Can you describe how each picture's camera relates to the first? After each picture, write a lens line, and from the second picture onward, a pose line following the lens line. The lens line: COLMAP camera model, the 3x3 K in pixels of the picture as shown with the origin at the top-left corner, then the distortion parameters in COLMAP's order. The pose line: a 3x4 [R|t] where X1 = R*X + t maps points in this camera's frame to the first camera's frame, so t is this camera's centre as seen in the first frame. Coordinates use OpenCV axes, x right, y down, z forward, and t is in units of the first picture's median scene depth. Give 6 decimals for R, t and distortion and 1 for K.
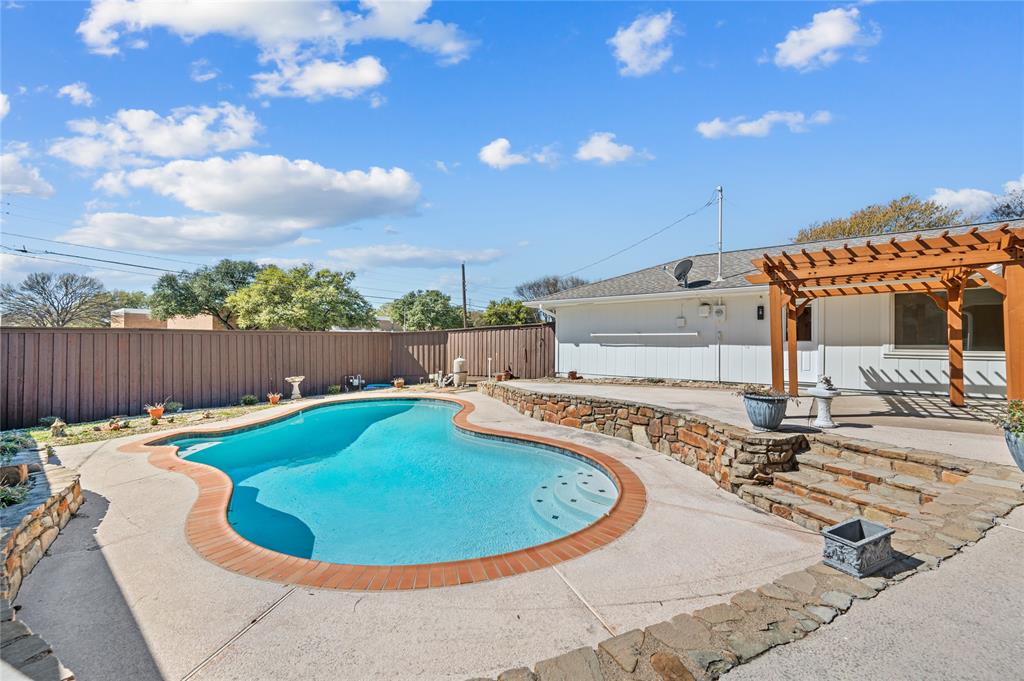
lens RADIAL K [[406.9, 0, 513.8], [0, 406.9, 331.8], [0, 0, 1]] dist [-0.000130, -0.000066]
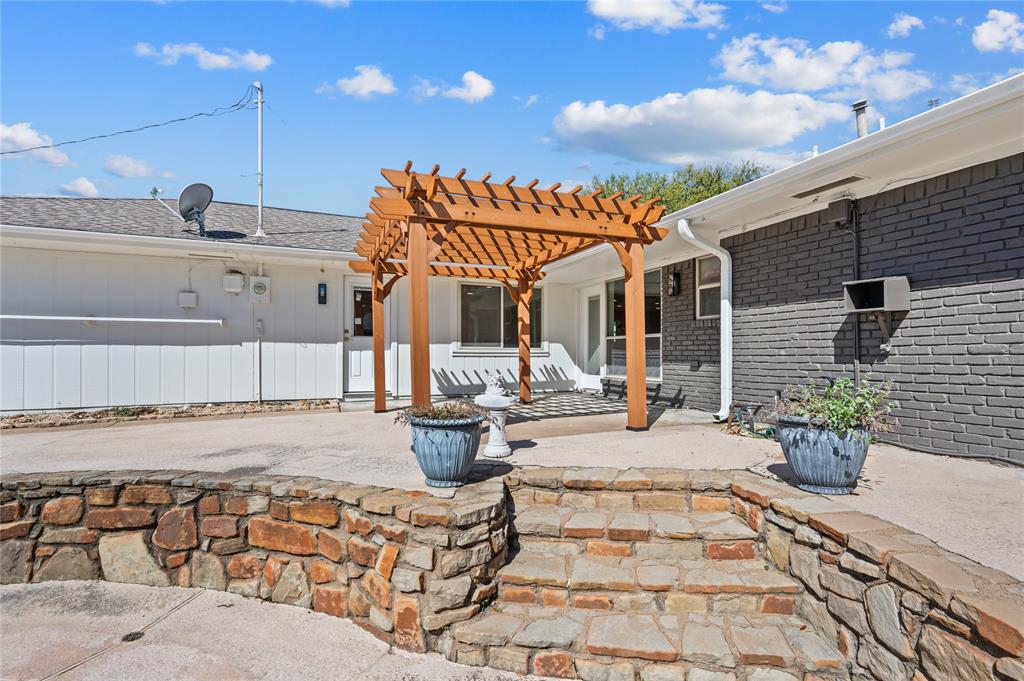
lens RADIAL K [[473.0, 0, 511.1], [0, 473.0, 358.6], [0, 0, 1]] dist [0.000739, -0.000348]
pose [[0.490076, -0.011935, 0.871598, 0.127297], [-0.018964, 0.999524, 0.024349, 0.061807], [-0.871474, -0.028461, 0.489616, 0.589171]]
